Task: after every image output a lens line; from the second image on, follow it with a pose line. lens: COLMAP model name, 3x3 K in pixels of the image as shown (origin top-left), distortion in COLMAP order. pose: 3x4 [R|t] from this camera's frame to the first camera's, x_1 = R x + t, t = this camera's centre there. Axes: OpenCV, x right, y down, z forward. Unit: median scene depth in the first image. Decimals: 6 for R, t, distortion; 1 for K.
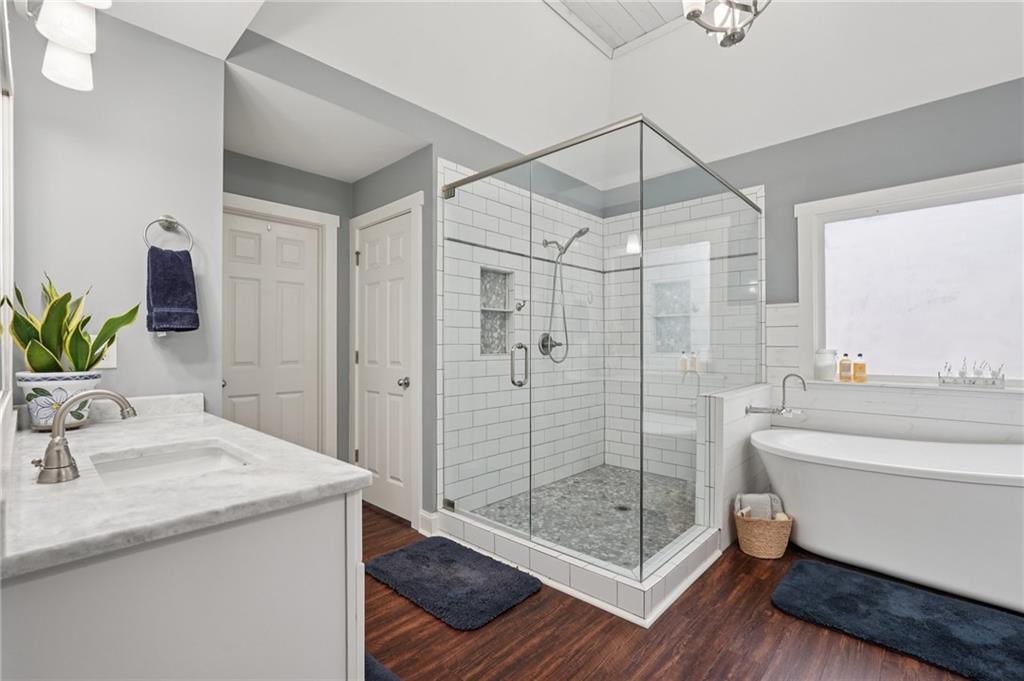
lens RADIAL K [[460.5, 0, 512.0], [0, 460.5, 340.5], [0, 0, 1]] dist [-0.020296, 0.010513]
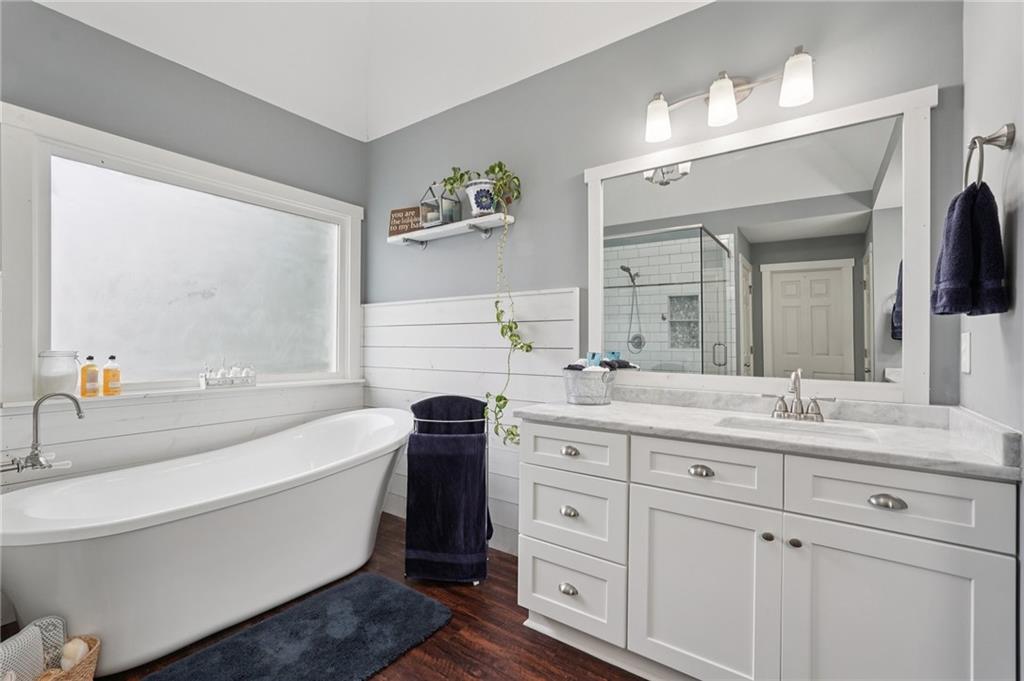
lens RADIAL K [[452.4, 0, 513.8], [0, 452.4, 344.5], [0, 0, 1]] dist [-0.001133, 0.000642]
pose [[-0.127562, 0.000717, 0.991830, -0.030019], [-0.014077, 0.999898, -0.002533, 0.003594], [-0.991731, -0.014285, -0.127539, 0.446109]]
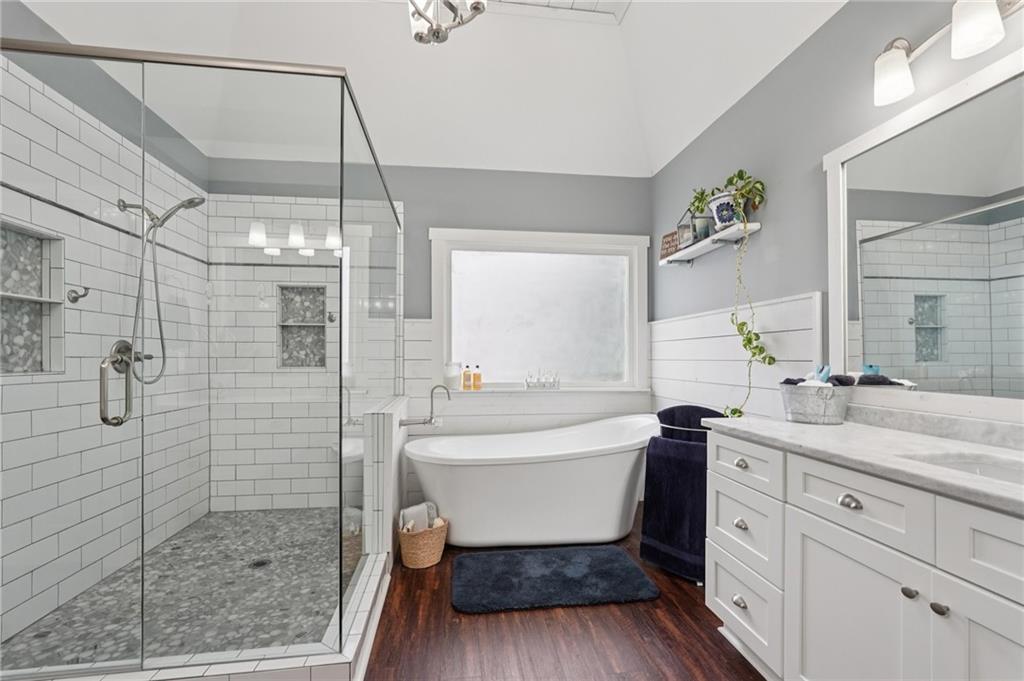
lens RADIAL K [[458.5, 0, 515.4], [0, 458.5, 358.4], [0, 0, 1]] dist [-0.018613, 0.010264]
pose [[0.631399, -0.000176, 0.775458, -0.094129], [-0.007562, 0.999951, 0.006384, 0.002240], [-0.775421, -0.009895, 0.631367, 0.169114]]
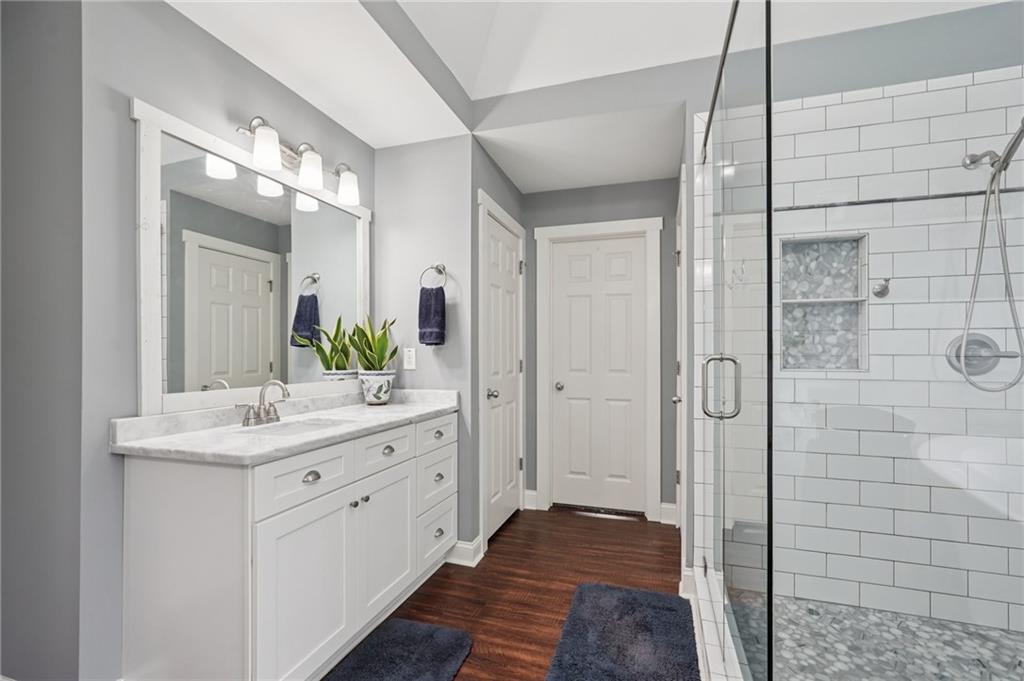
lens RADIAL K [[458.8, 0, 514.1], [0, 458.8, 350.8], [0, 0, 1]] dist [0.001575, 0.000912]
pose [[0.422141, -0.002472, -0.906527, 0.388076], [0.008442, 0.999964, 0.001204, -0.001419], [0.906491, -0.008161, 0.422146, 0.367414]]
